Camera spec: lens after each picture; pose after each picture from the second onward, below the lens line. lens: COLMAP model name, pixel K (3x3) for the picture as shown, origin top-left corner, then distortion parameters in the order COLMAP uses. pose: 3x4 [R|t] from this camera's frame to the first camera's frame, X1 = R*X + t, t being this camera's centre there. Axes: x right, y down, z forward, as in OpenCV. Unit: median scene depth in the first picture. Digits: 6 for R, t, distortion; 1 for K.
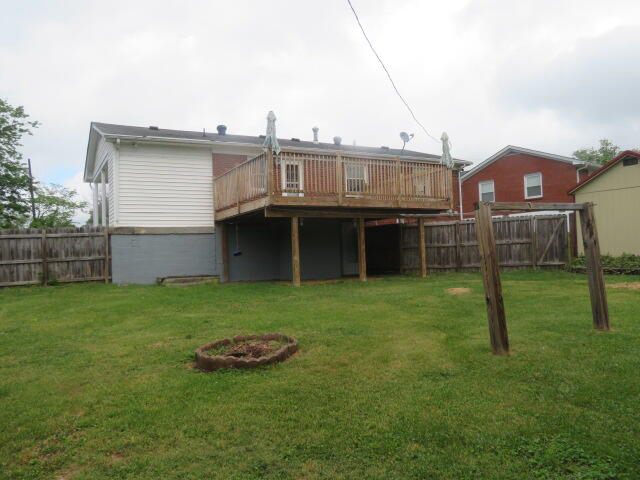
lens RADIAL K [[494.5, 0, 320.0], [0, 494.5, 240.0], [0, 0, 1]] dist [0.014572, 0.006399]
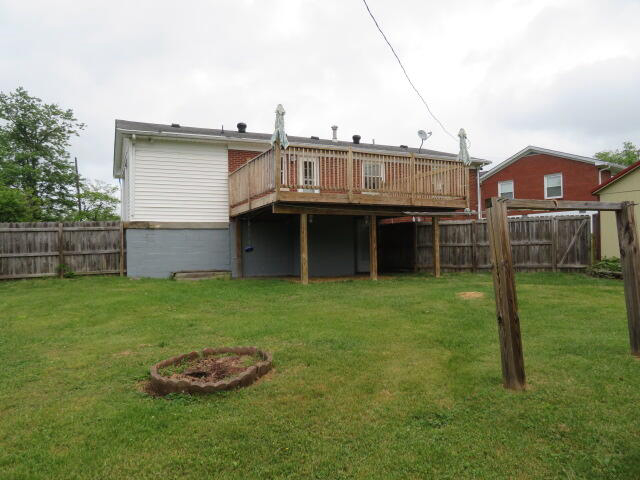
lens RADIAL K [[455.7, 0, 320.0], [0, 455.7, 240.0], [0, 0, 1]] dist [-0.004892, 0.003079]
pose [[0.997908, 0.016776, -0.062441, 0.034786], [-0.016146, 0.999814, 0.010577, -0.004338], [0.062606, -0.009546, 0.997993, 0.093204]]
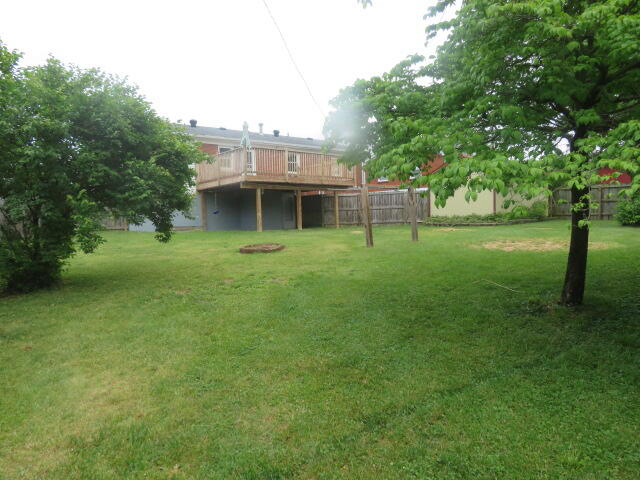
lens RADIAL K [[465.1, 0, 320.0], [0, 465.1, 240.0], [0, 0, 1]] dist [-0.001892, -0.001092]
pose [[0.984986, 0.002527, 0.172614, -0.103059], [-0.013239, 0.998054, 0.060933, 0.022221], [-0.172124, -0.062303, 0.983103, -0.461637]]
